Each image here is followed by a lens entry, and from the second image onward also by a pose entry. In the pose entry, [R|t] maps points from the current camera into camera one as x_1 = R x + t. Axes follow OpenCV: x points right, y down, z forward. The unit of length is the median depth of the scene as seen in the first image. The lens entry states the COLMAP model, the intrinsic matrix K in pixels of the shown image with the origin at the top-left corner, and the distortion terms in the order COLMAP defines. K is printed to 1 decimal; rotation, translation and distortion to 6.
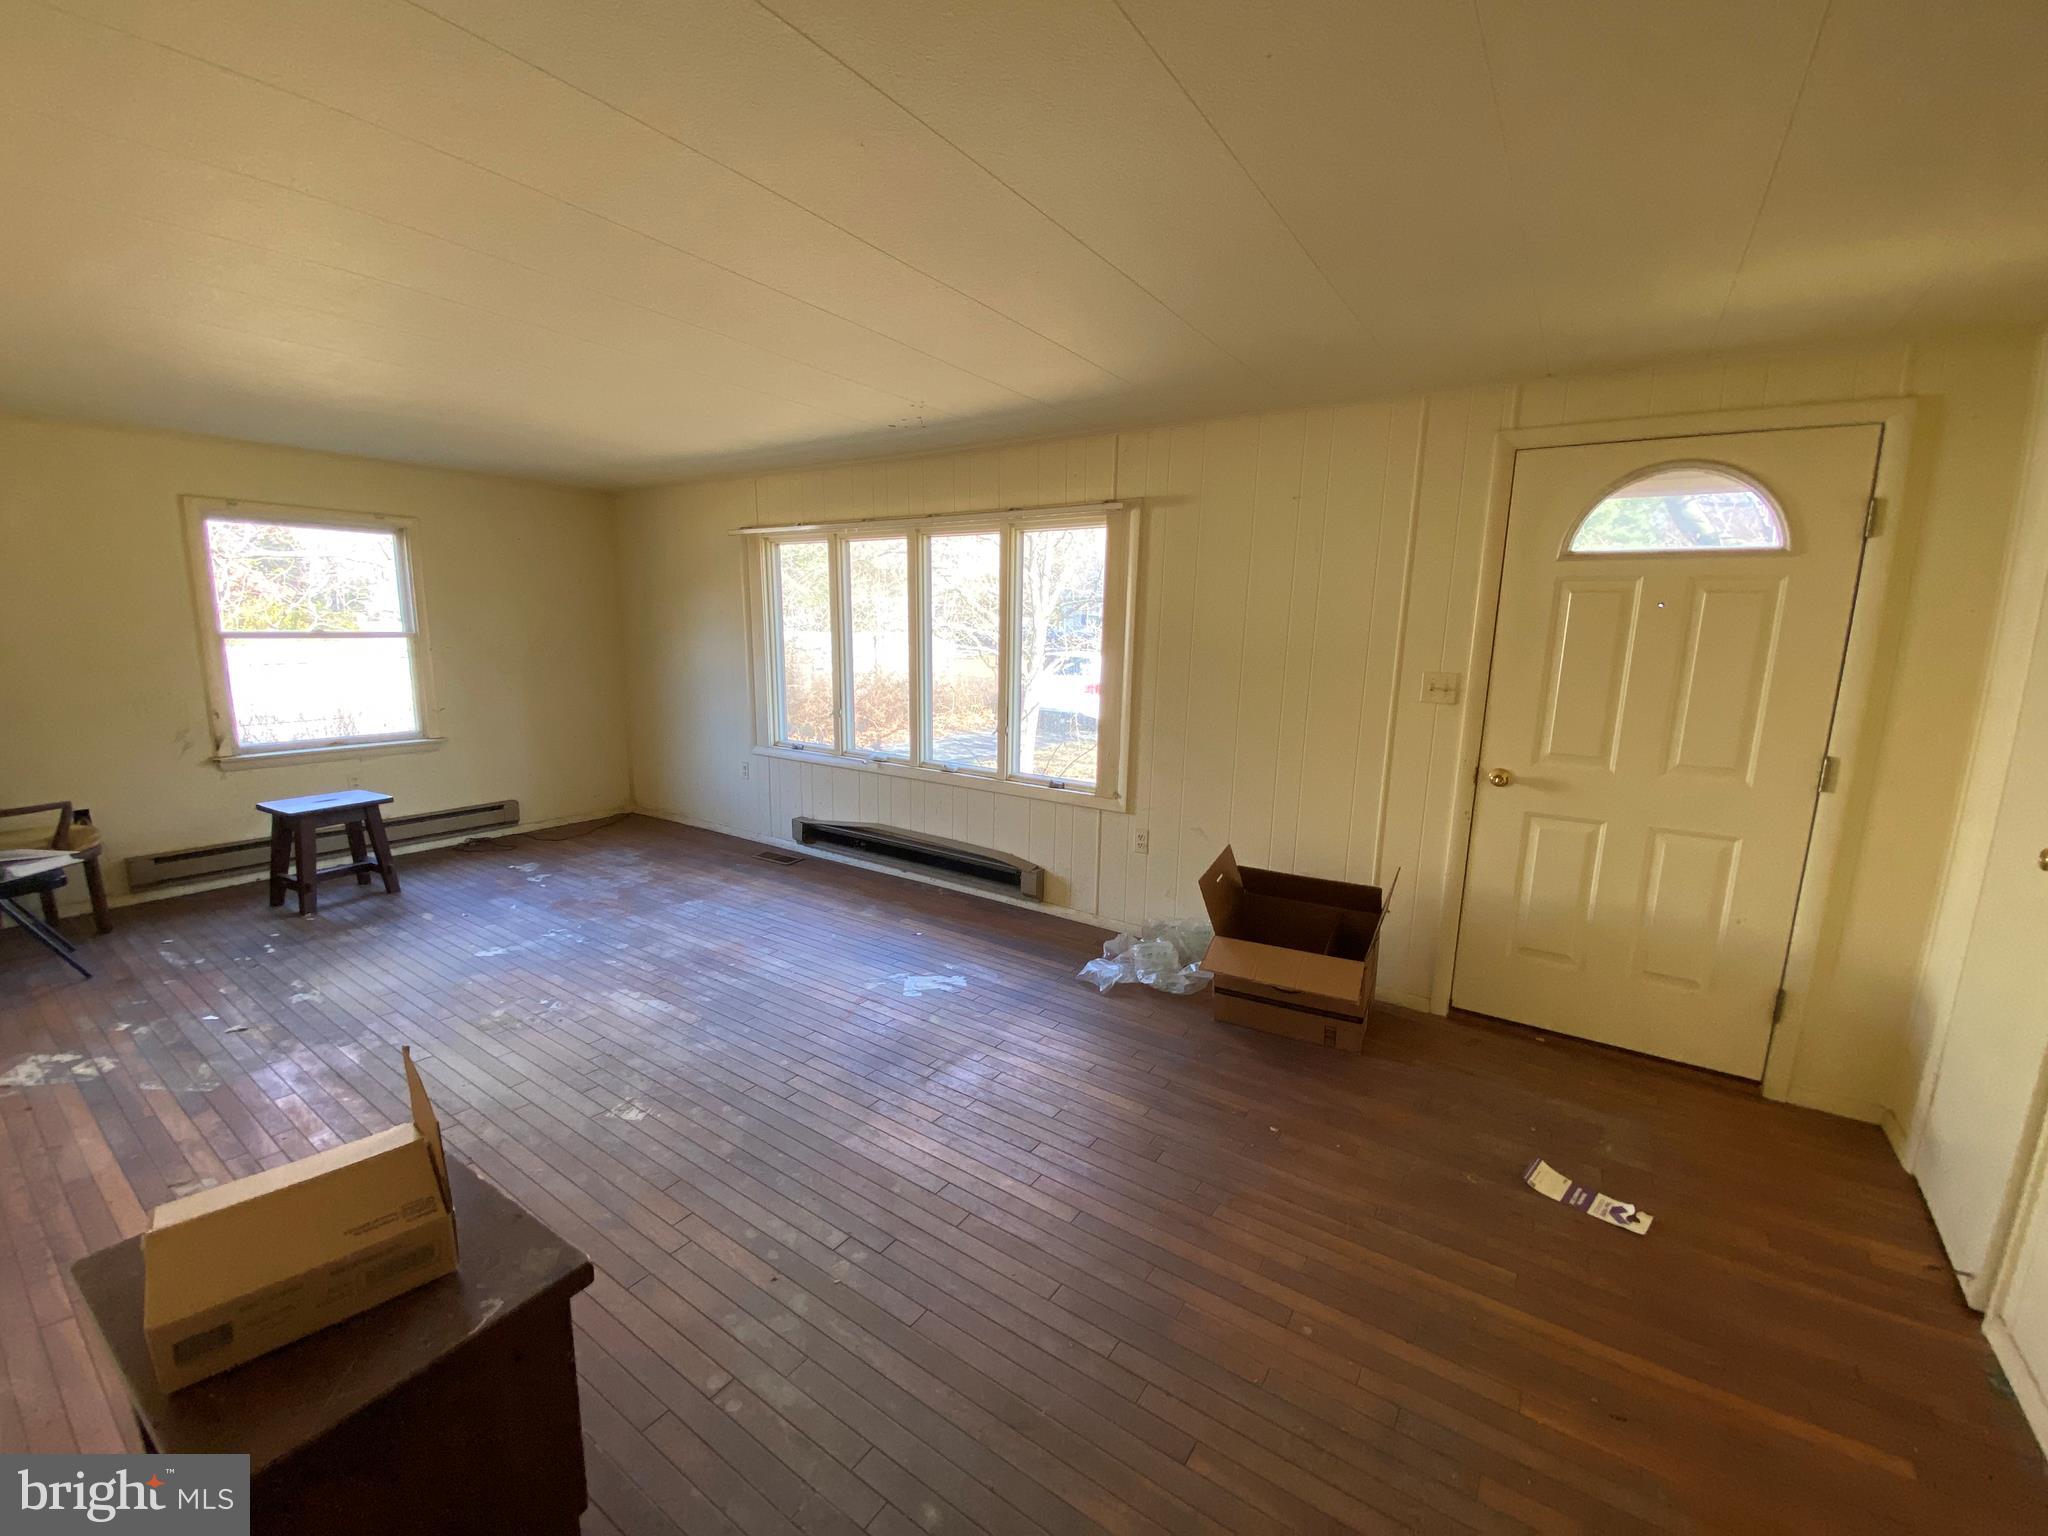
lens RADIAL K [[822.7, 0, 1013.1], [0, 822.7, 774.5], [0, 0, 1]] dist [0.052875, -0.038245]
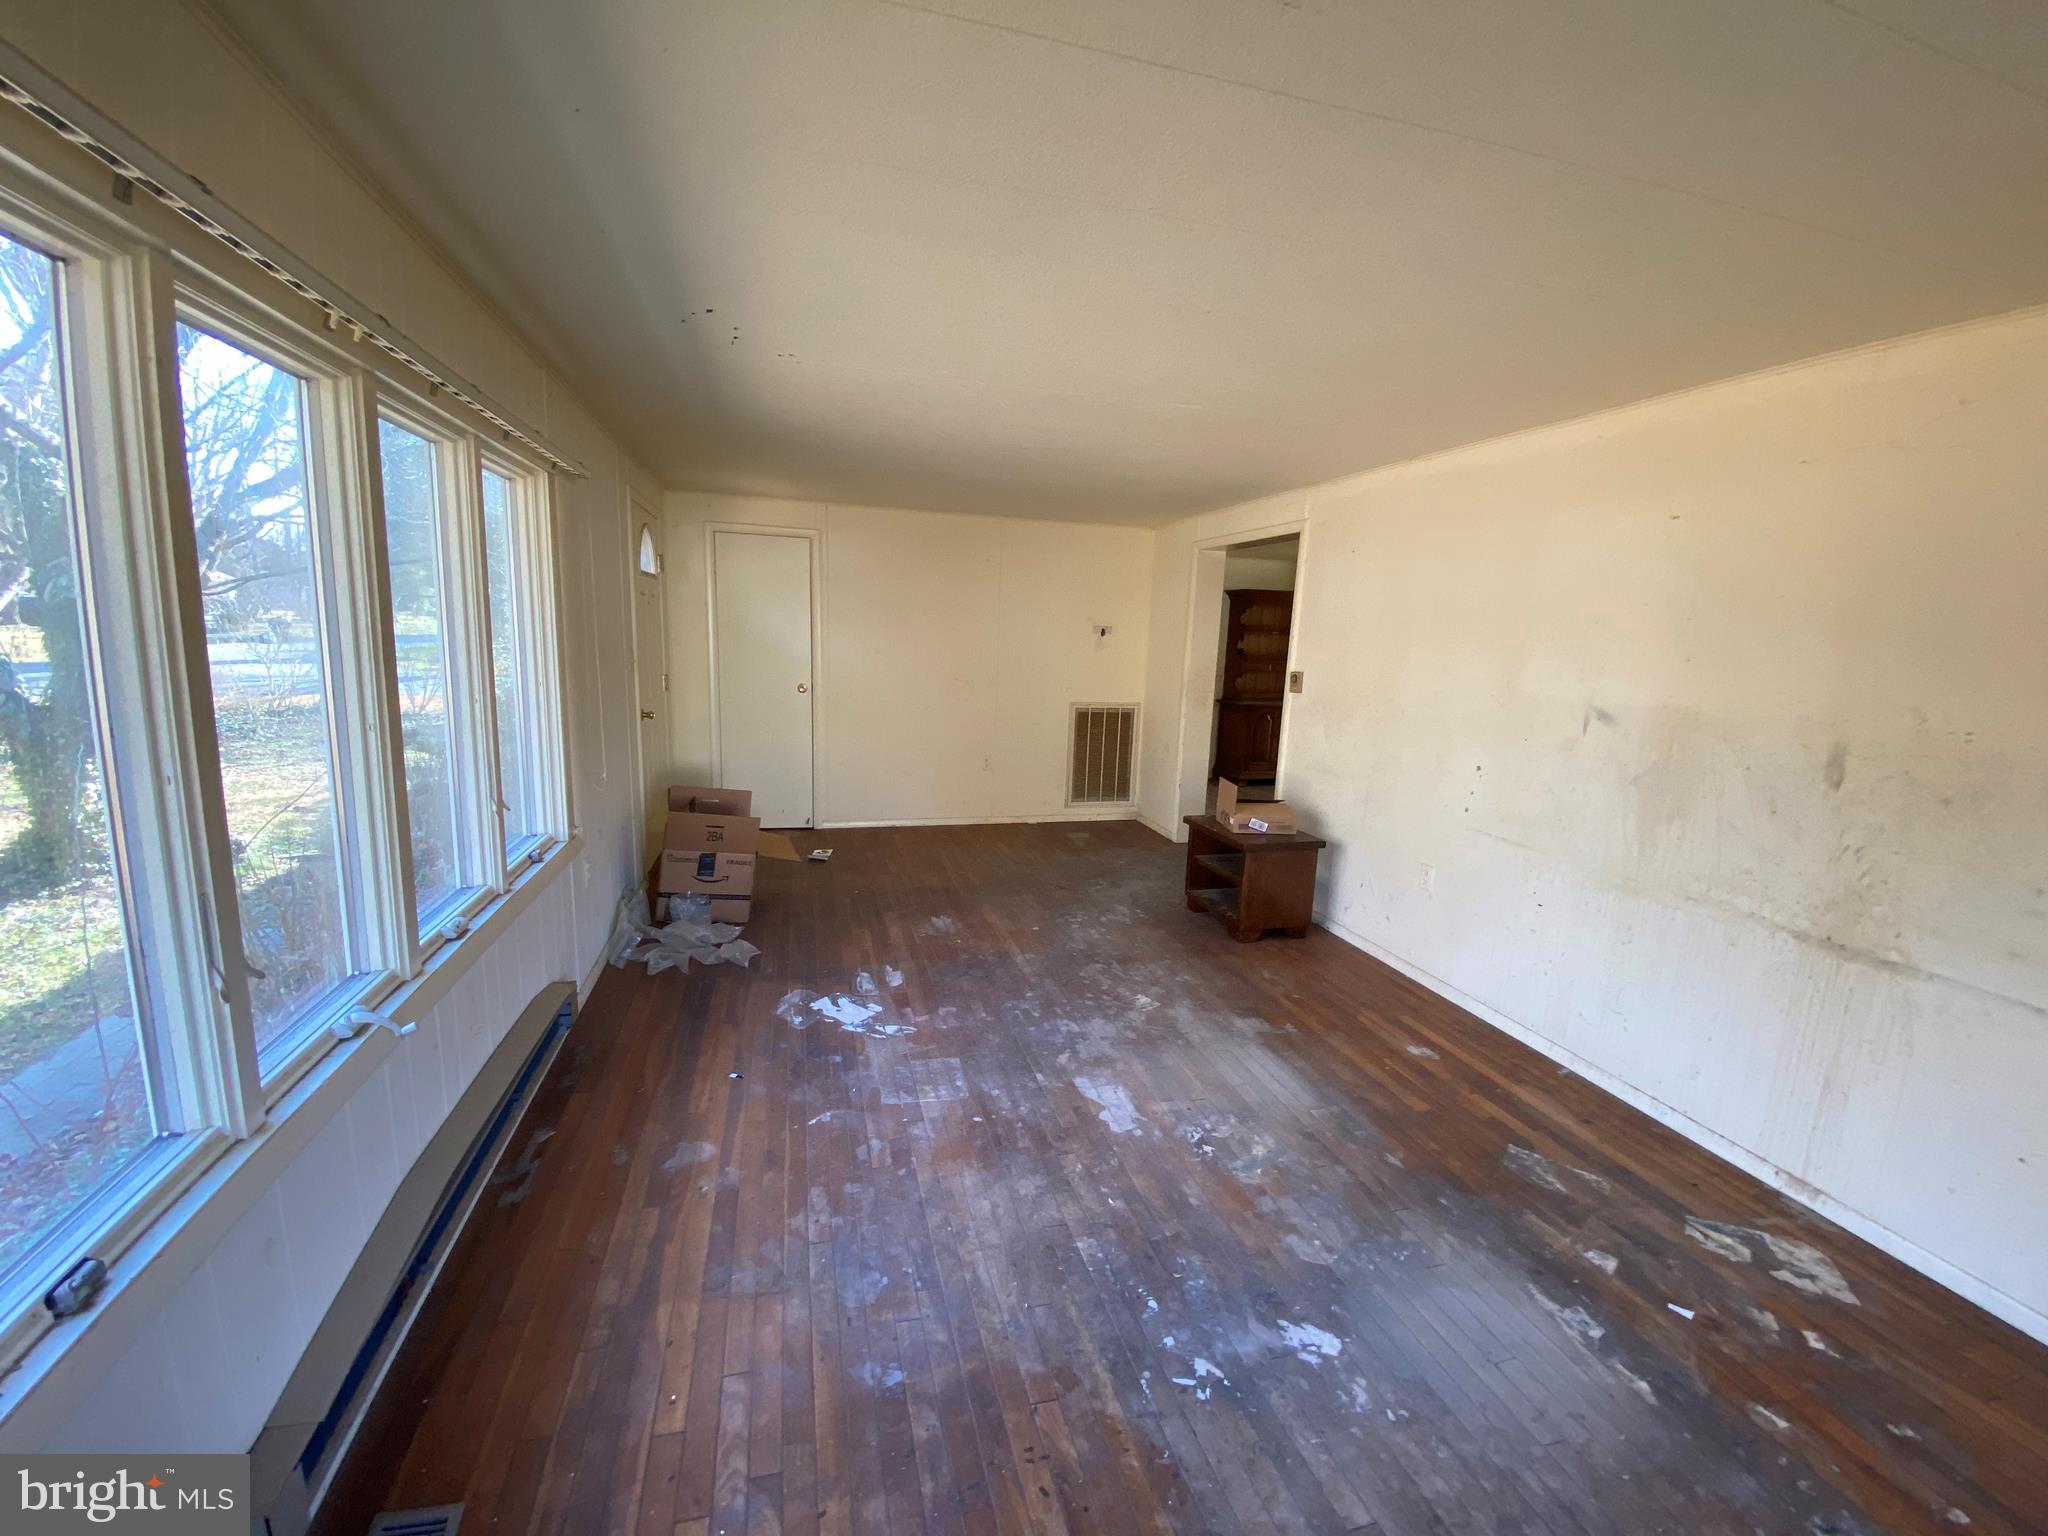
lens RADIAL K [[822.7, 0, 1013.1], [0, 822.7, 774.5], [0, 0, 1]] dist [0.052875, -0.038245]
pose [[-0.760244, -0.156778, 0.630436, -0.807326], [0.061939, 0.948529, 0.310574, -0.290224], [-0.646678, 0.275161, -0.711403, 1.479921]]
